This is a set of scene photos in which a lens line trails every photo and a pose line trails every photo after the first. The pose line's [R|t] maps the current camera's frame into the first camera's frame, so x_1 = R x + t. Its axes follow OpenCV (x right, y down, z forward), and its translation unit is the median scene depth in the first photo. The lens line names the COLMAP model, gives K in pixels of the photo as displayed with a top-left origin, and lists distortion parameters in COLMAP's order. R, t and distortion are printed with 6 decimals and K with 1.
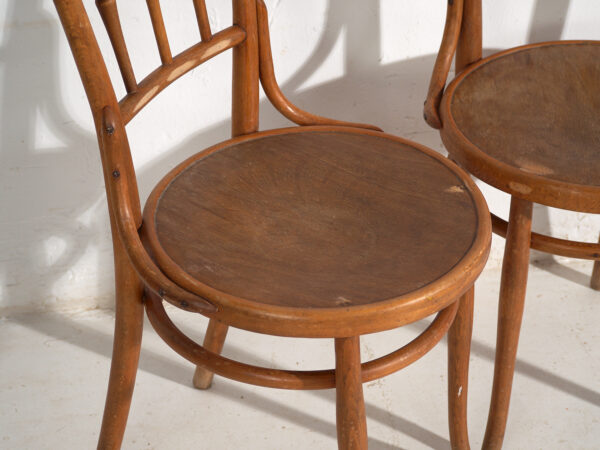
lens RADIAL K [[1578.4, 0, 315.2], [0, 1578.4, 198.1], [0, 0, 1]] dist [0.030366, 0.000000]
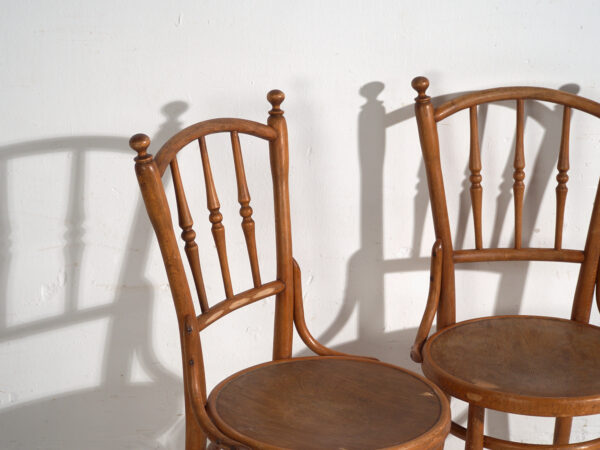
lens RADIAL K [[1452.1, 0, 296.8], [0, 1452.1, 226.1], [0, 0, 1]] dist [-0.055575, 0.000000]
pose [[0.998280, 0.029631, -0.050595, 0.031838], [-0.041457, 0.966915, -0.251706, 0.174913], [0.041463, 0.253370, 0.966480, -0.291178]]
